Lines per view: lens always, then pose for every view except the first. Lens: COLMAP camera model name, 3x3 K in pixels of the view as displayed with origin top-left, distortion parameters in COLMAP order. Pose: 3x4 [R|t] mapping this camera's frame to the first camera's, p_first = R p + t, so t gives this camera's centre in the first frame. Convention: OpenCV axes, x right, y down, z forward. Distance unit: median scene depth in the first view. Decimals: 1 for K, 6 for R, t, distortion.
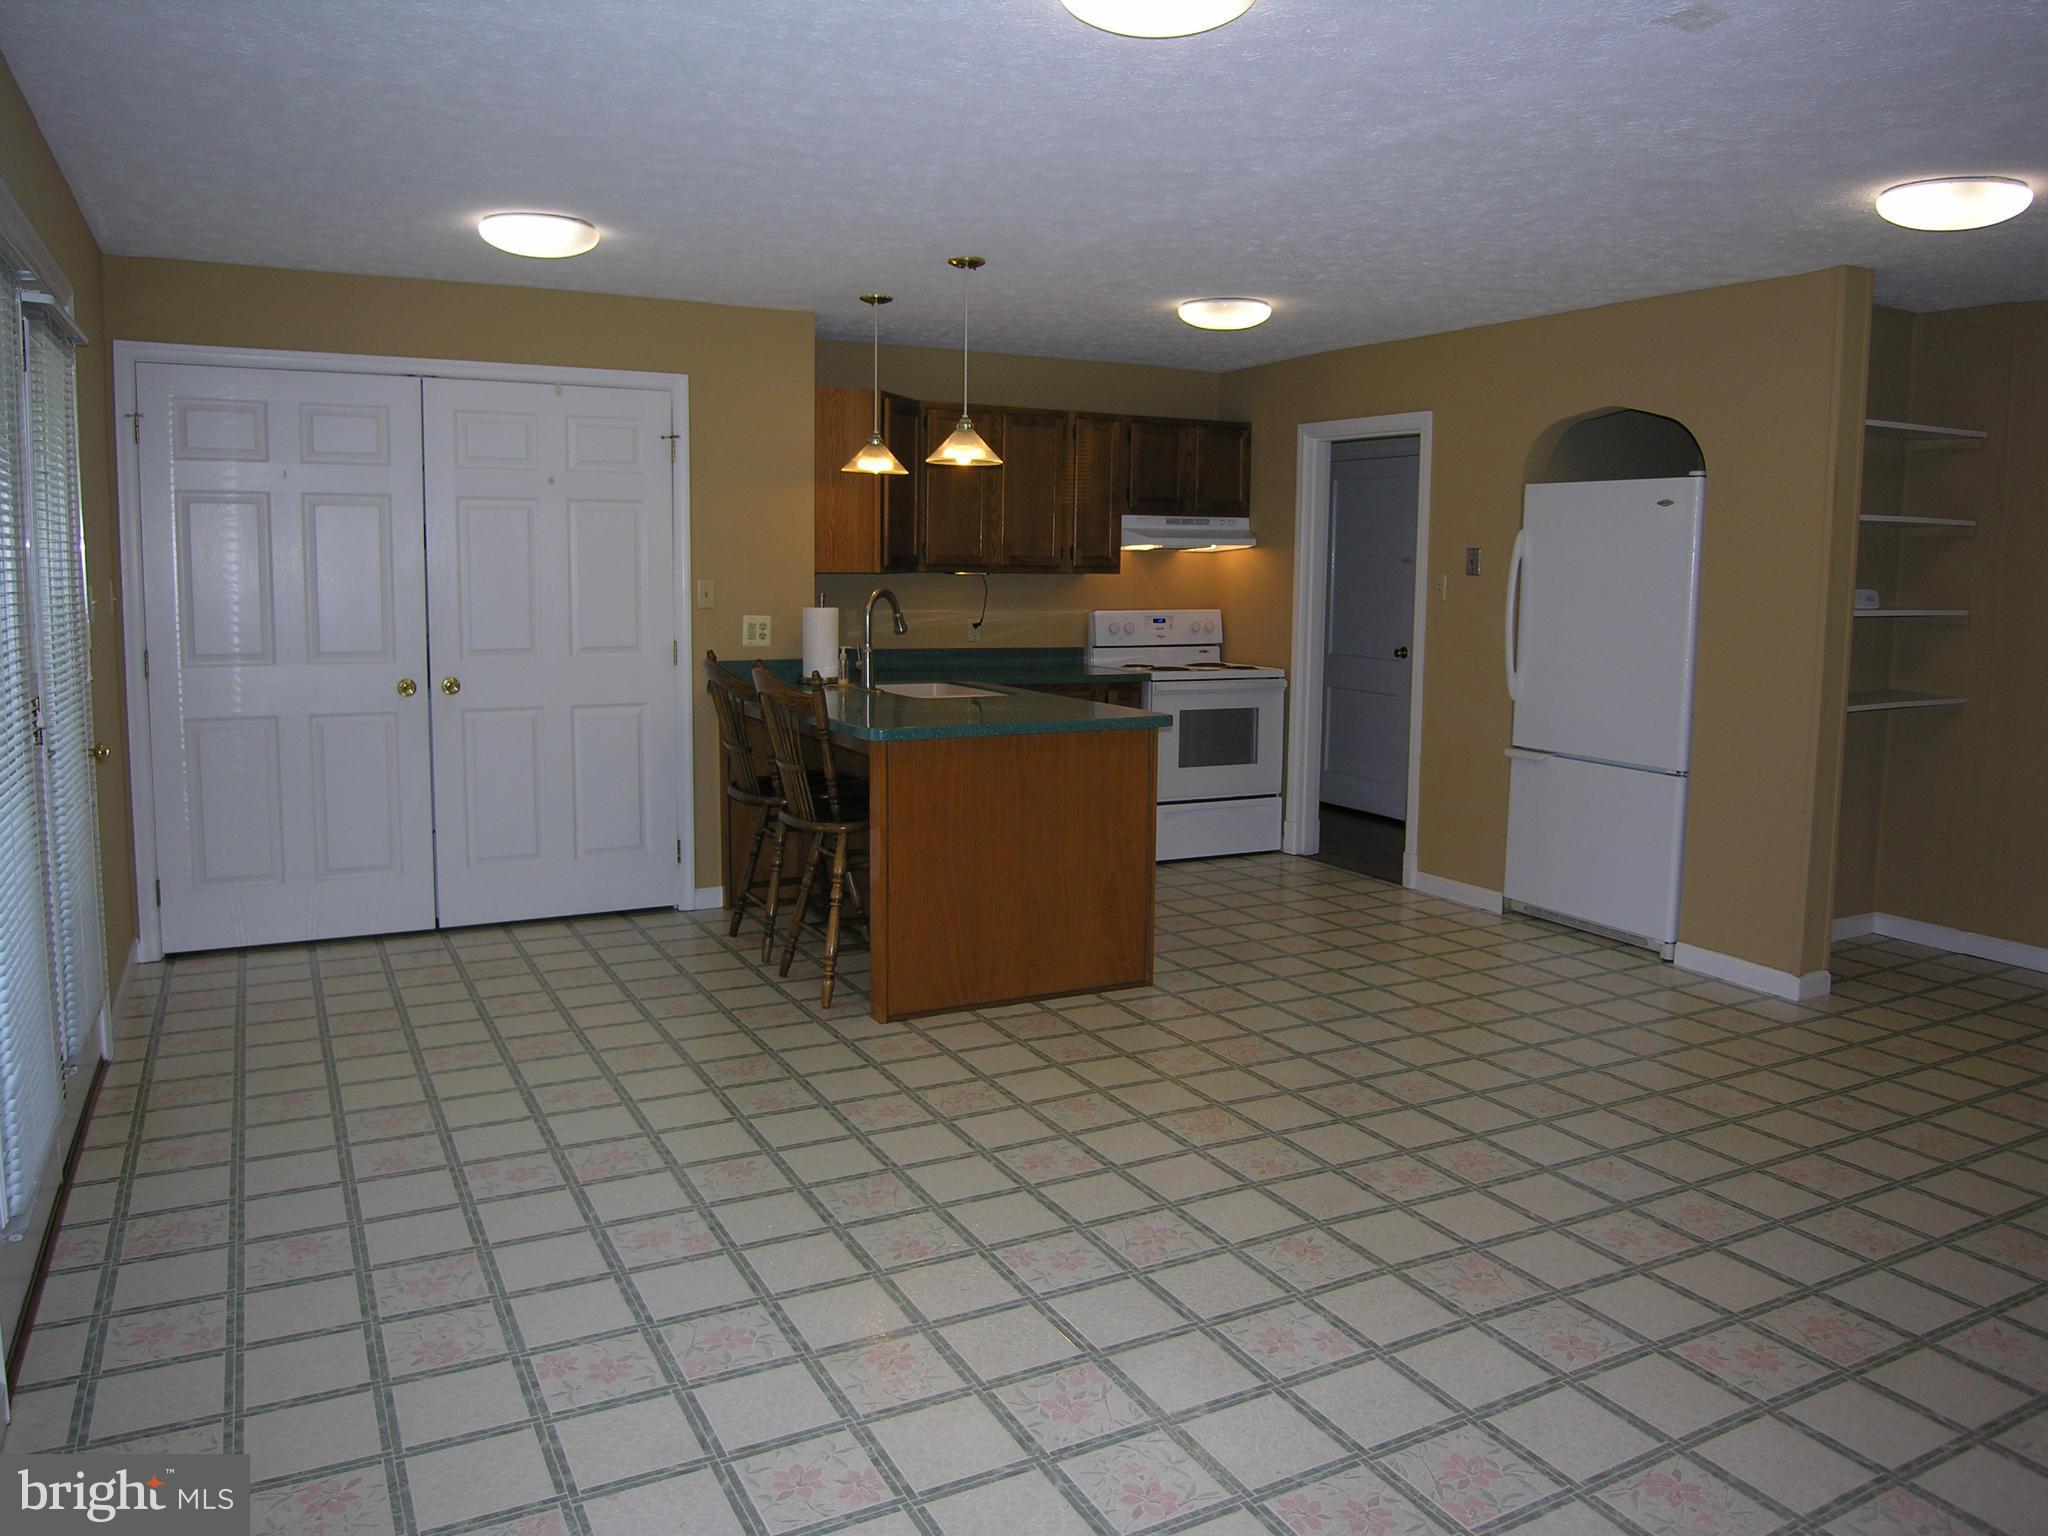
lens RADIAL K [[1478.8, 0, 1012.1], [0, 1478.8, 734.1], [0, 0, 1]] dist [-0.064086, 0.007298]
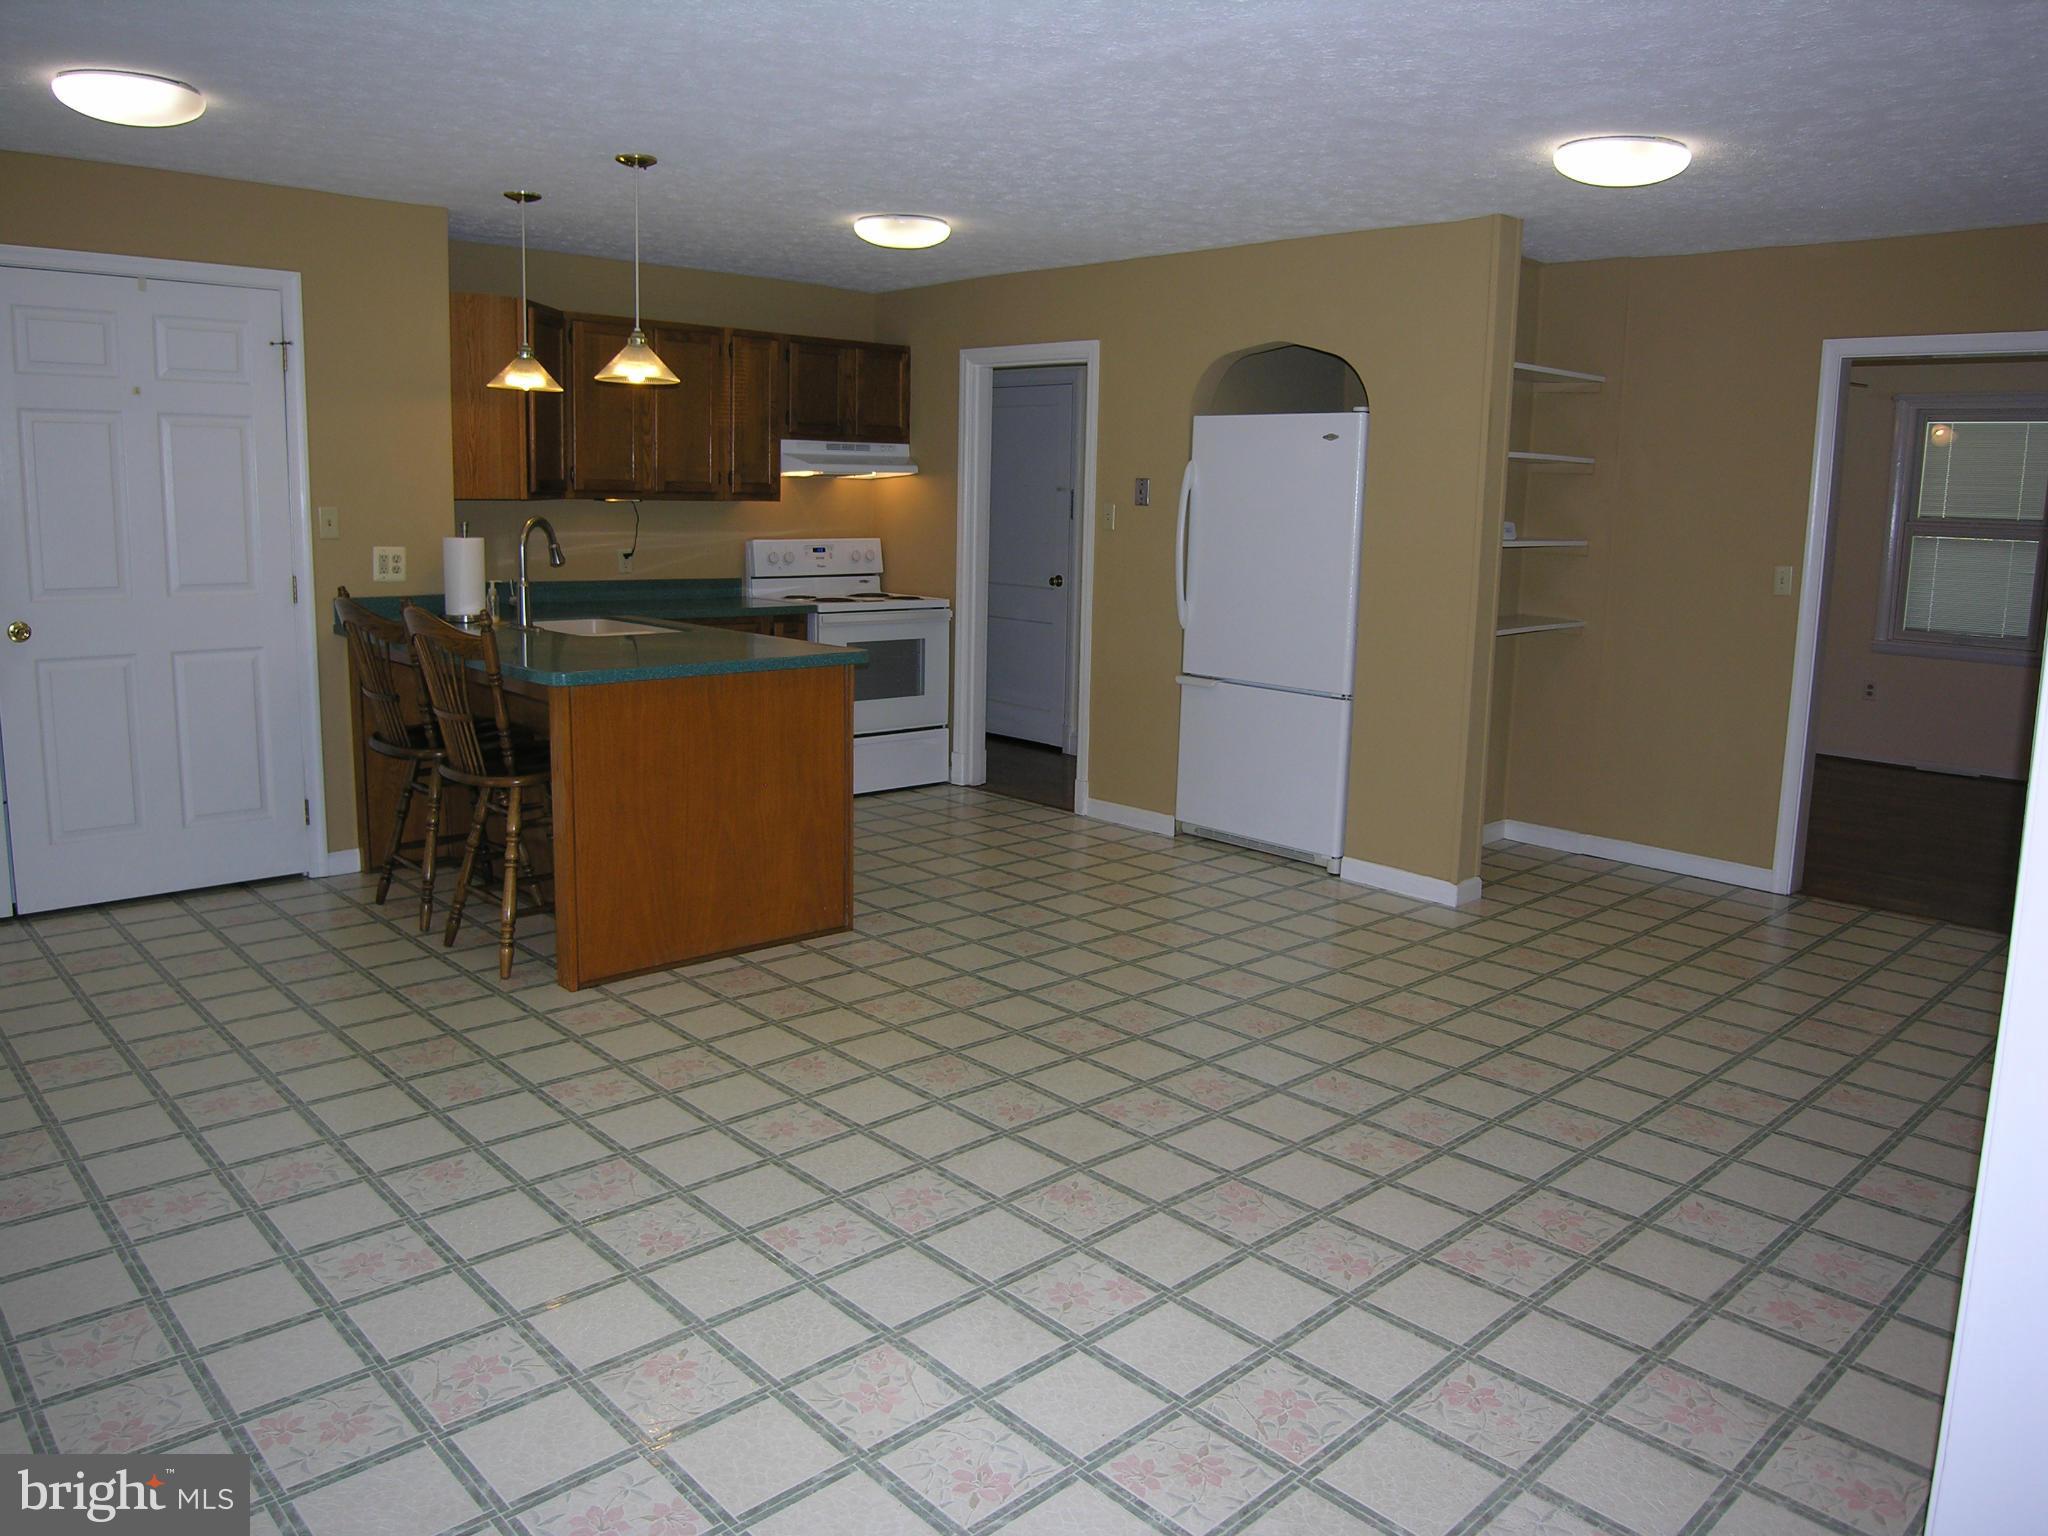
lens RADIAL K [[1478.8, 0, 1014.0], [0, 1478.8, 731.4], [0, 0, 1]] dist [-0.064086, 0.007298]
pose [[0.962889, -0.032455, 0.267938, -0.059161], [0.019375, 0.998494, 0.051320, -0.007643], [-0.269201, -0.044224, 0.962068, 0.045508]]
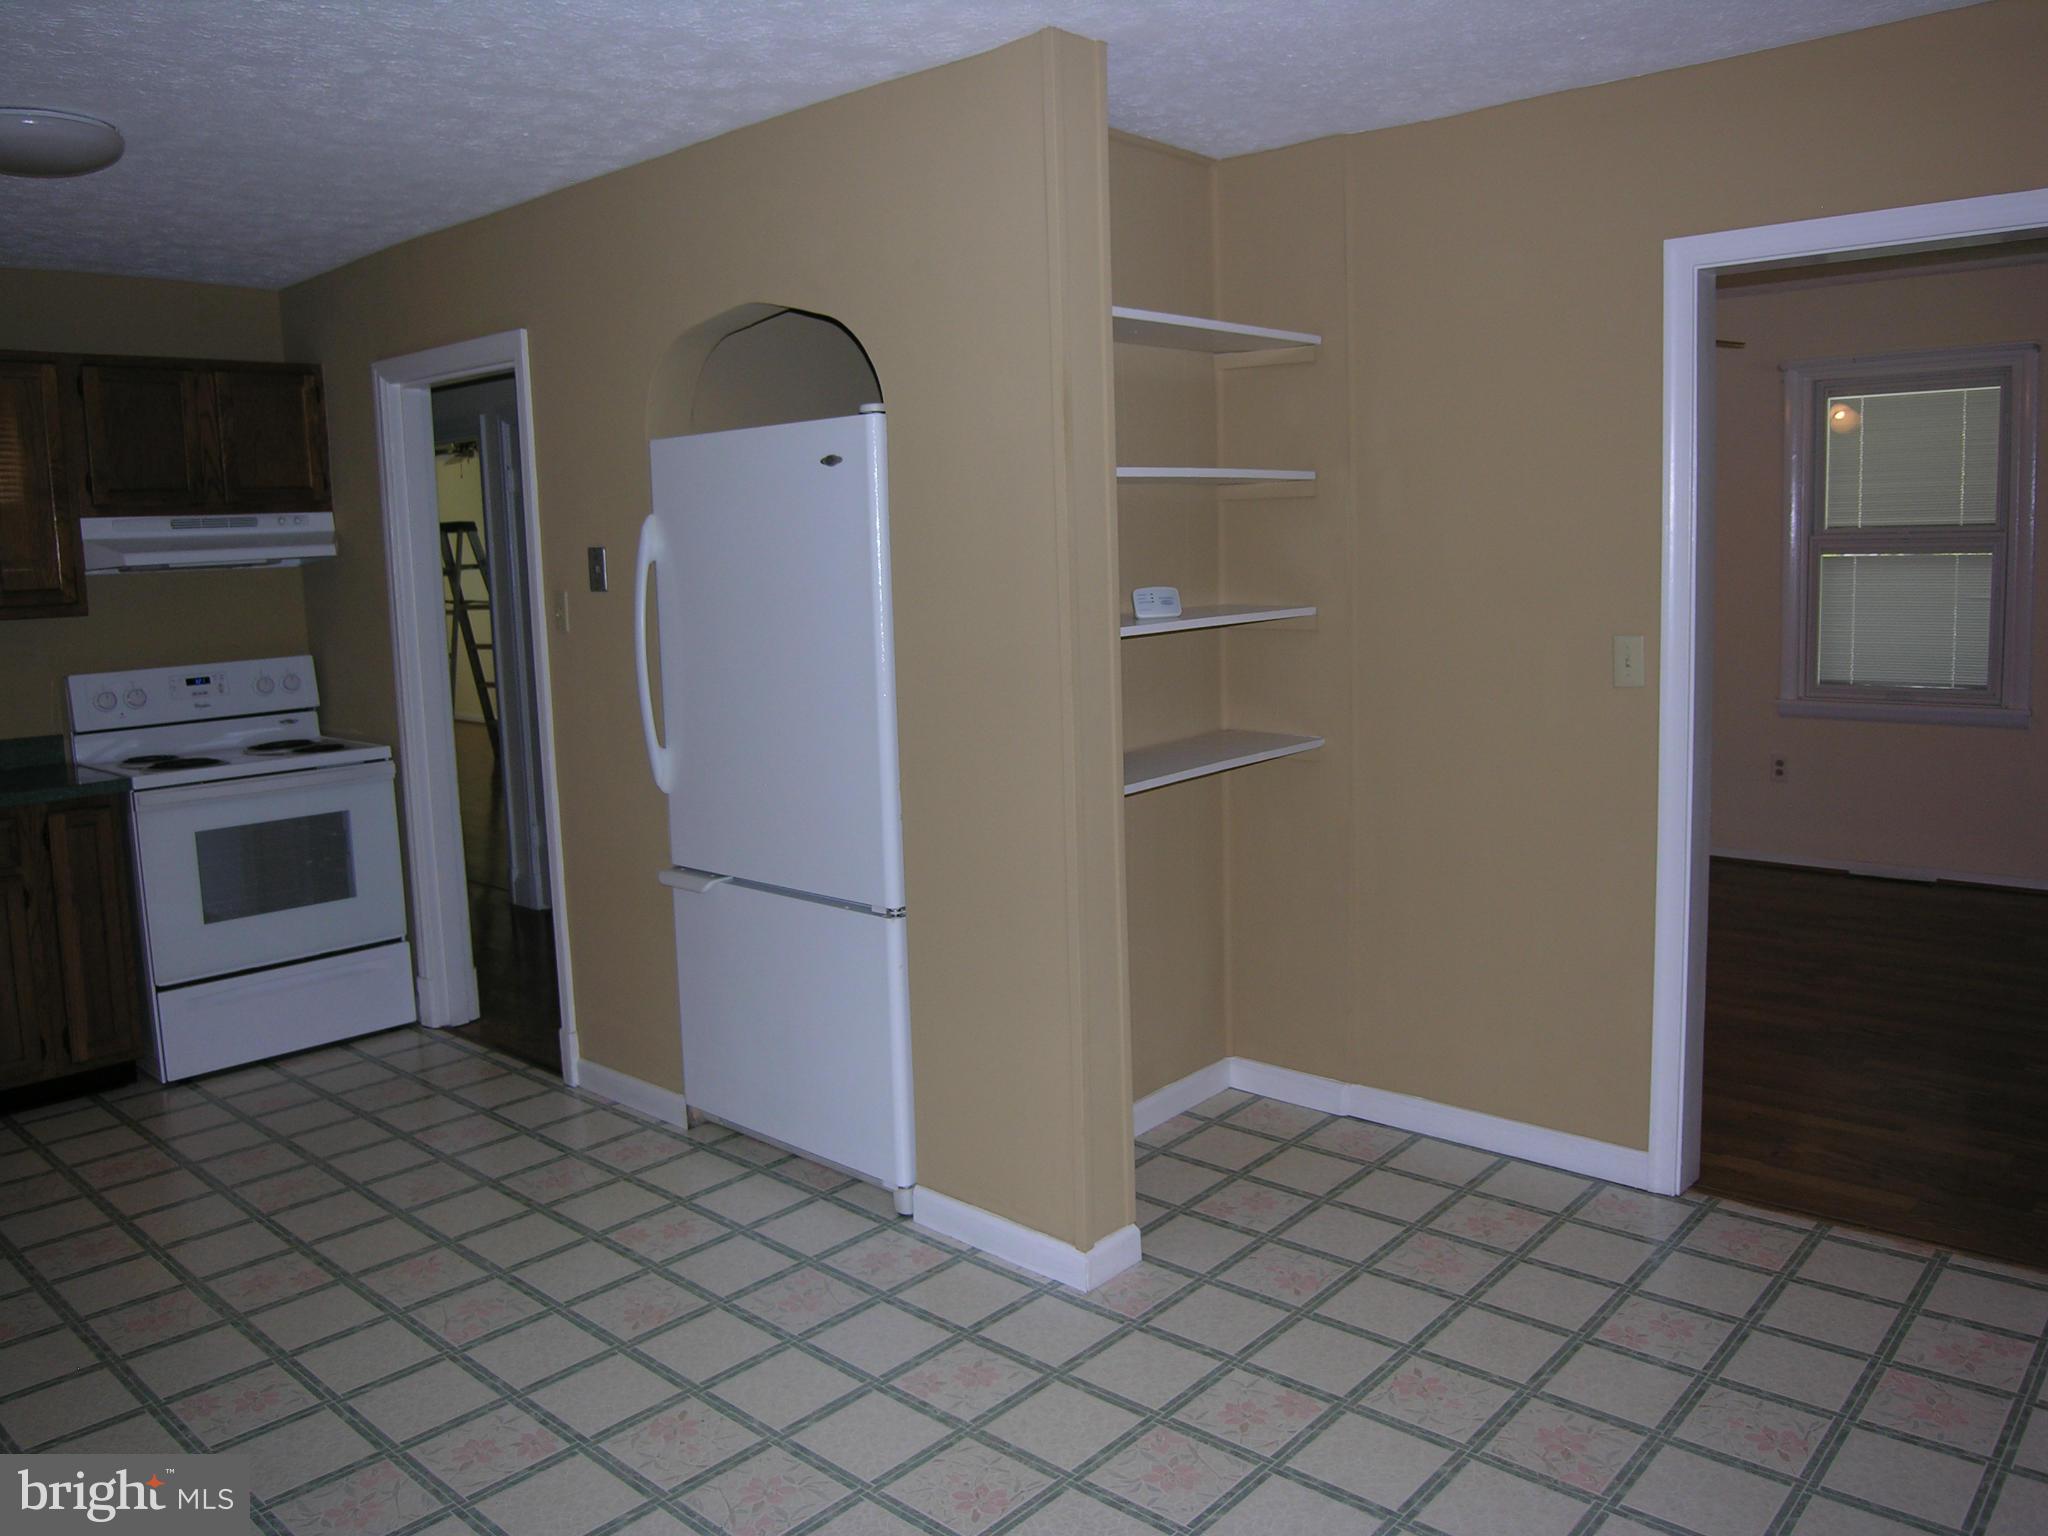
lens RADIAL K [[1478.8, 0, 1055.3], [0, 1478.8, 726.7], [0, 0, 1]] dist [-0.064086, 0.007298]
pose [[0.935995, -0.085096, 0.341573, 0.337773], [0.082686, 0.996341, 0.021638, -0.059338], [-0.342164, 0.007990, 0.939606, 0.429762]]
